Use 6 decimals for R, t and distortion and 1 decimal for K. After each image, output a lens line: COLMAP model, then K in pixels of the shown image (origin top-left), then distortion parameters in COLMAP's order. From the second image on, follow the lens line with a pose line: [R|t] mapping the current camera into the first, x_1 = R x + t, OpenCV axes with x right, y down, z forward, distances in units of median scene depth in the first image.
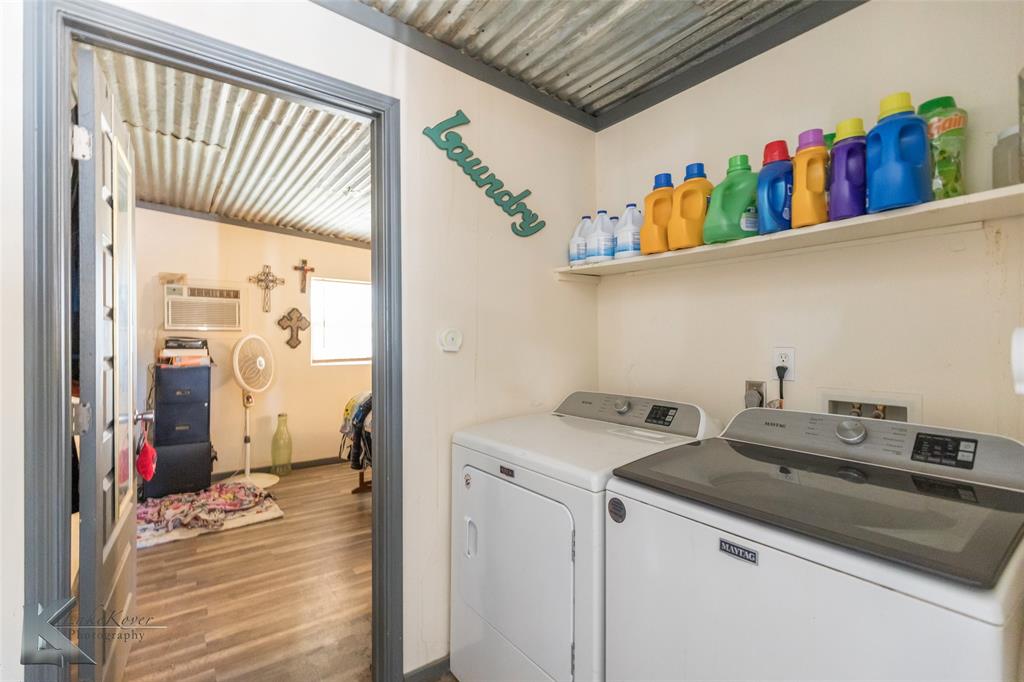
lens RADIAL K [[464.3, 0, 505.0], [0, 464.3, 338.0], [0, 0, 1]] dist [0.012353, 0.000249]
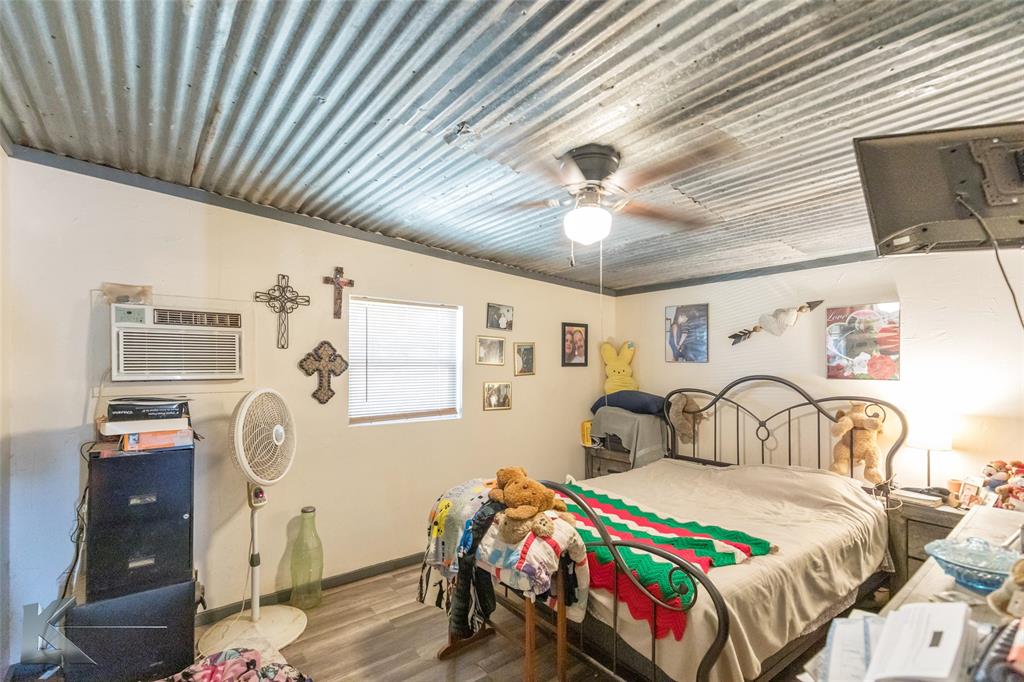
lens RADIAL K [[464.3, 0, 512.0], [0, 464.3, 364.3], [0, 0, 1]] dist [0.012353, 0.000249]
pose [[0.998982, 0.002943, 0.045019, -0.246522], [-0.003355, 0.999953, 0.009091, -0.043845], [-0.044990, -0.009233, 0.998945, 0.379131]]
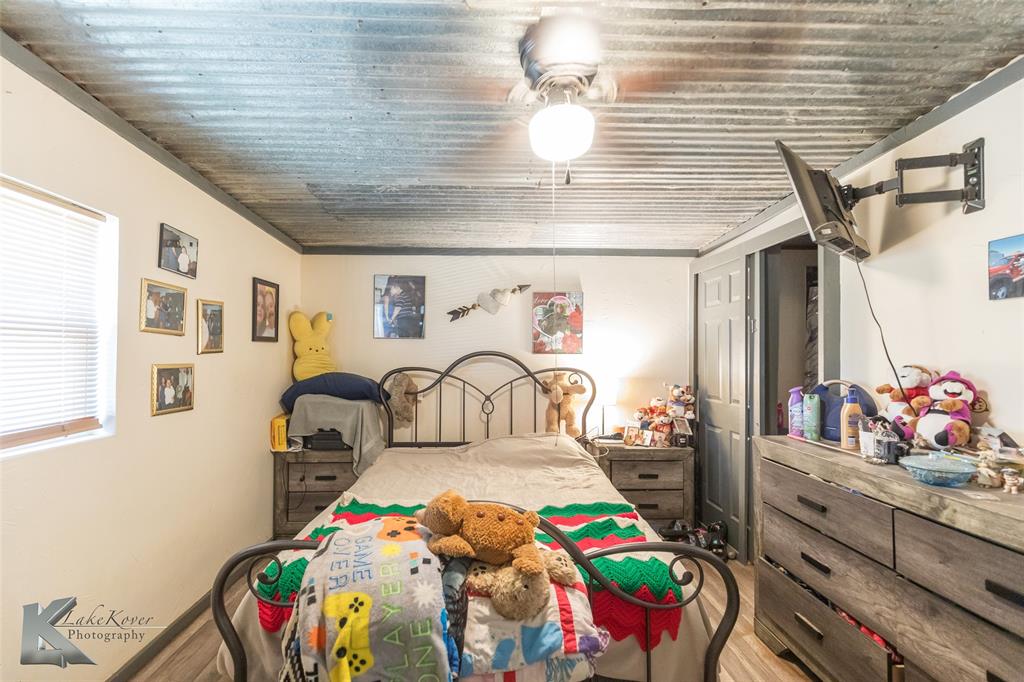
lens RADIAL K [[464.3, 0, 509.2], [0, 464.3, 348.3], [0, 0, 1]] dist [0.012353, 0.000249]
pose [[0.571987, 0.007207, 0.820231, -0.449462], [-0.010126, 0.999947, -0.001725, -0.021846], [-0.820200, -0.007319, 0.572030, 0.675317]]
